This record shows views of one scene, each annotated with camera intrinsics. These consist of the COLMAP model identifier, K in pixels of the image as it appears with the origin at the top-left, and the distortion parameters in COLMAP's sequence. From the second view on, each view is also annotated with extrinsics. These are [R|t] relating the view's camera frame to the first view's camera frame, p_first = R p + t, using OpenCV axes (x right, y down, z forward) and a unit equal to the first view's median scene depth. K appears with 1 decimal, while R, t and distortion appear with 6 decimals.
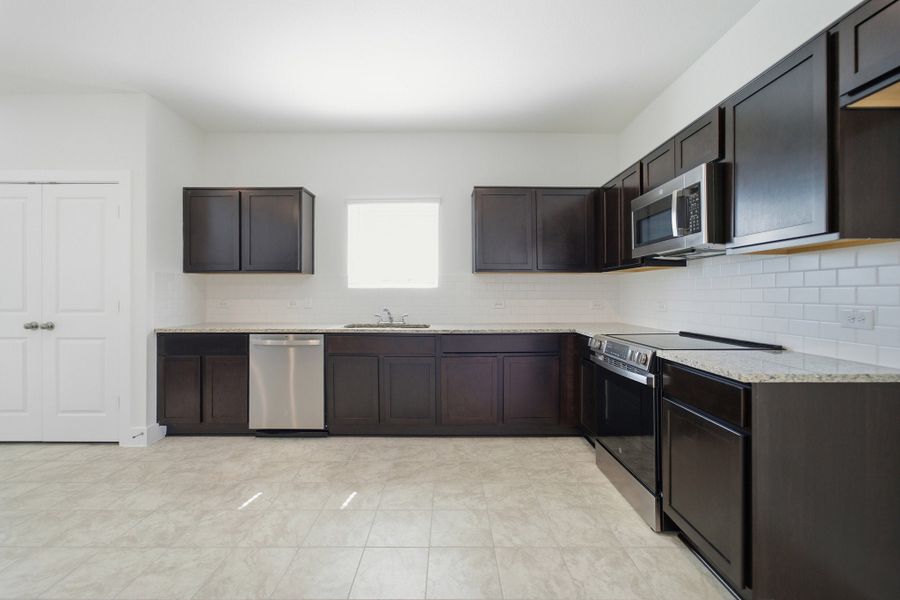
lens RADIAL K [[377.4, 0, 451.3], [0, 377.4, 296.6], [0, 0, 1]] dist [-0.004181, -0.000053]
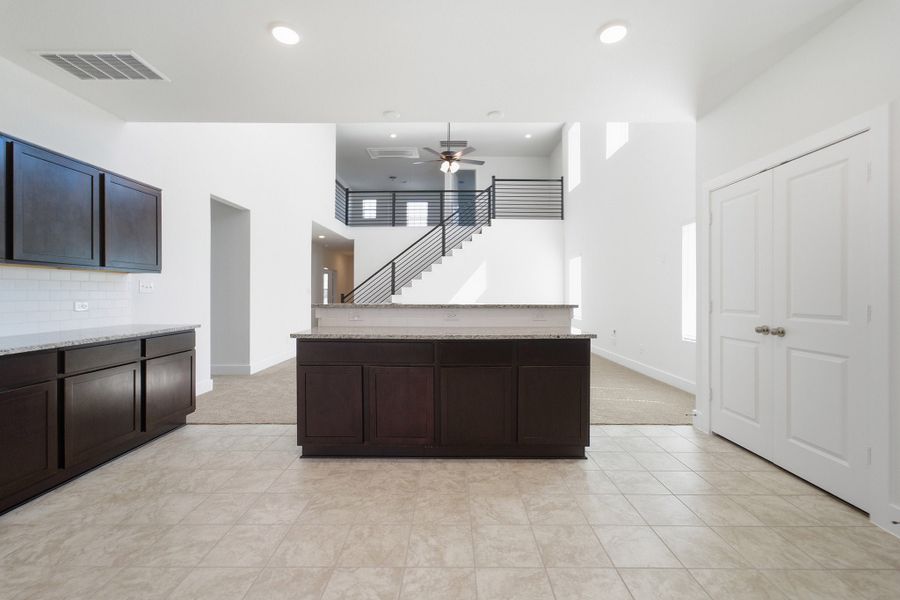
lens RADIAL K [[382.0, 0, 447.7], [0, 382.0, 292.6], [0, 0, 1]] dist [0.001471, 0.000123]
pose [[-0.007800, -0.002330, -0.999967, -0.190803], [-0.006528, 0.999976, -0.002280, -0.004304], [0.999948, 0.006510, -0.007815, 0.246848]]
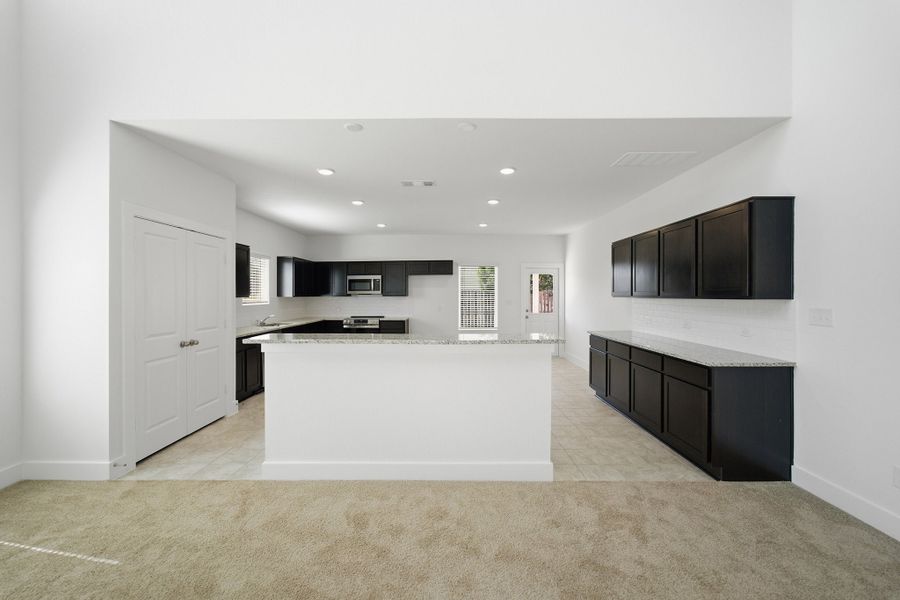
lens RADIAL K [[377.4, 0, 451.3], [0, 377.4, 296.6], [0, 0, 1]] dist [-0.004181, -0.000053]
pose [[0.000396, -0.004746, 0.999989, -2.340932], [0.005294, 0.999975, 0.004744, -0.079213], [-0.999986, 0.005292, 0.000421, 0.115848]]
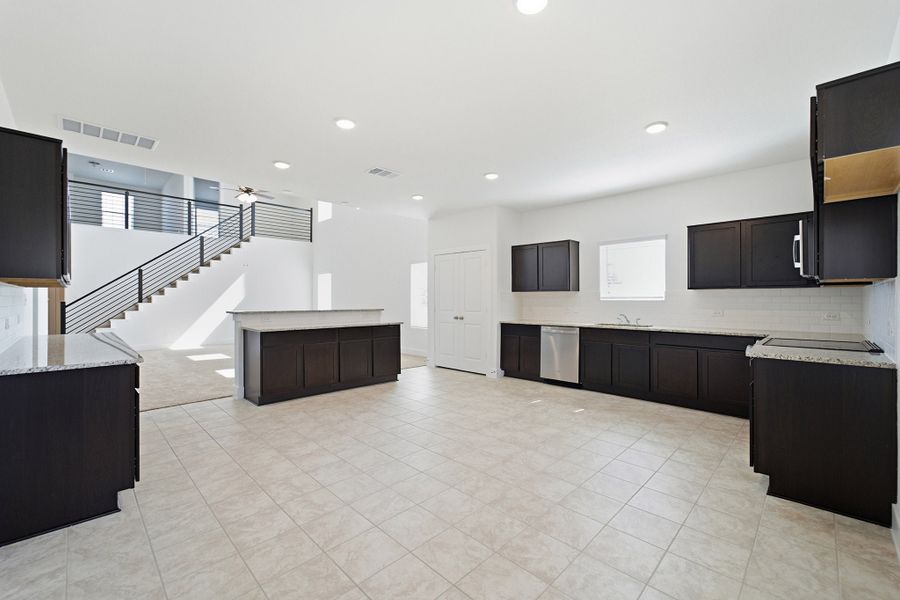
lens RADIAL K [[377.4, 0, 451.3], [0, 377.4, 296.6], [0, 0, 1]] dist [-0.004181, -0.000053]
pose [[0.706435, -0.005381, -0.707757, 0.476894], [-0.003777, 0.999928, -0.011372, -0.021623], [0.707768, 0.010707, 0.706364, -0.634373]]
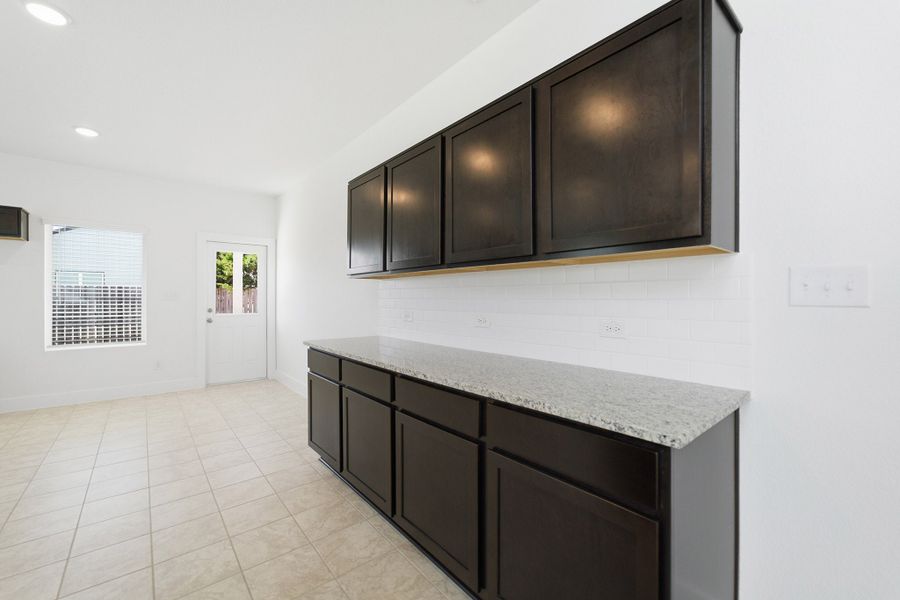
lens RADIAL K [[377.4, 0, 451.3], [0, 377.4, 296.6], [0, 0, 1]] dist [-0.004181, -0.000053]
pose [[-0.636344, 0.001531, 0.771404, -1.504217], [0.008469, 0.999952, 0.005001, -0.016099], [-0.771359, 0.009715, -0.636326, -0.216865]]
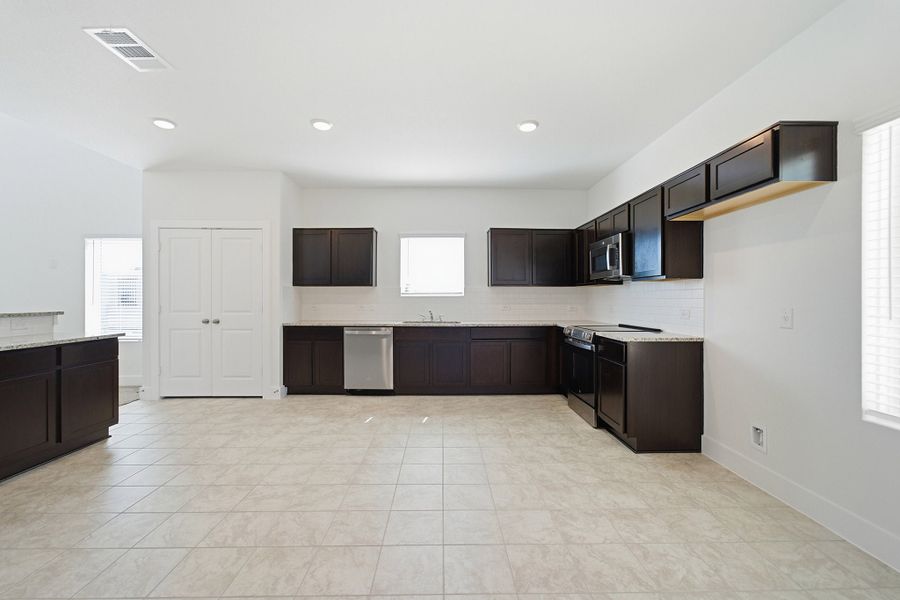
lens RADIAL K [[378.9, 0, 450.0], [0, 378.9, 300.0], [0, 0, 1]] dist [-0.027459, 0.000044]
pose [[0.999939, 0.000829, 0.011051, -0.128778], [-0.000810, 0.999998, -0.001649, -0.008172], [-0.011052, 0.001640, 0.999938, -0.553203]]
